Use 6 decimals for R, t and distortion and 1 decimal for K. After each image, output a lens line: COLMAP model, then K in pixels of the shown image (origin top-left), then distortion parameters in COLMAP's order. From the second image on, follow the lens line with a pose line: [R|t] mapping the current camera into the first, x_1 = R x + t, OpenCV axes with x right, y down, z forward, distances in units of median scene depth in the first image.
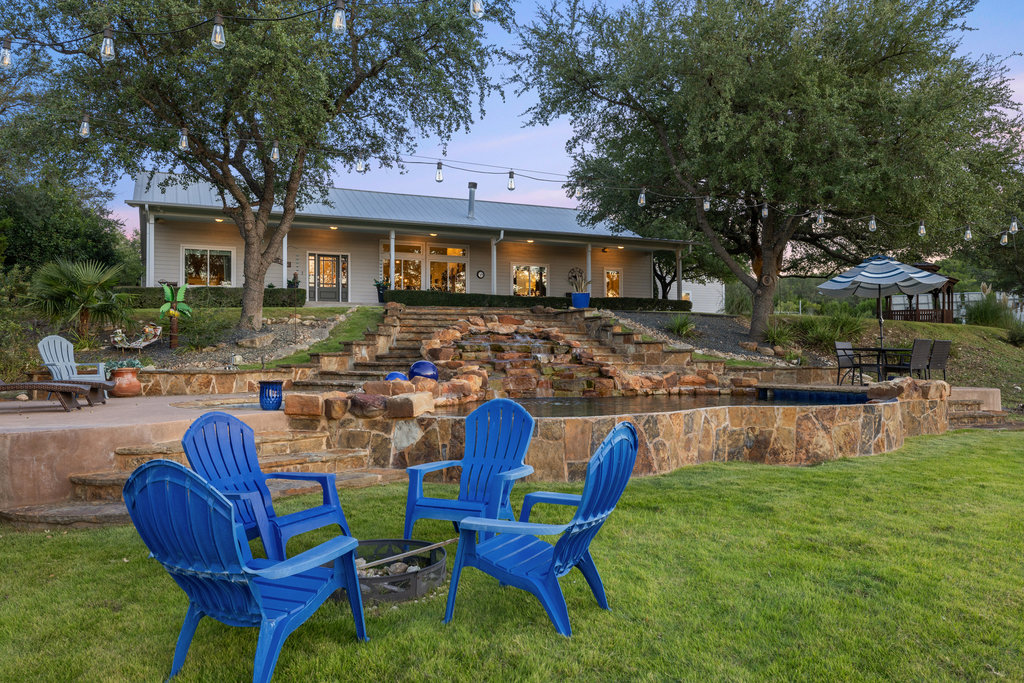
lens RADIAL K [[805.1, 0, 514.5], [0, 805.1, 343.0], [0, 0, 1]] dist [-0.006178, 0.021004]
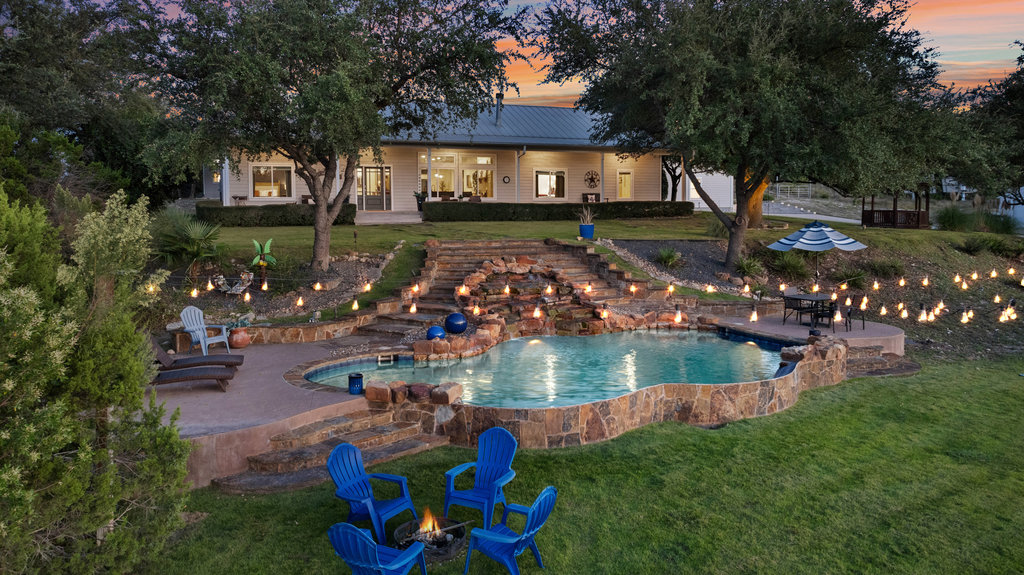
lens RADIAL K [[719.7, 0, 509.4], [0, 719.7, 284.7], [0, 0, 1]] dist [-0.009609, -0.008206]
pose [[0.999188, 0.002076, -0.040226, 0.019254], [0.000957, 0.997166, 0.075228, -0.100347], [0.040268, -0.075206, 0.996355, -0.148596]]
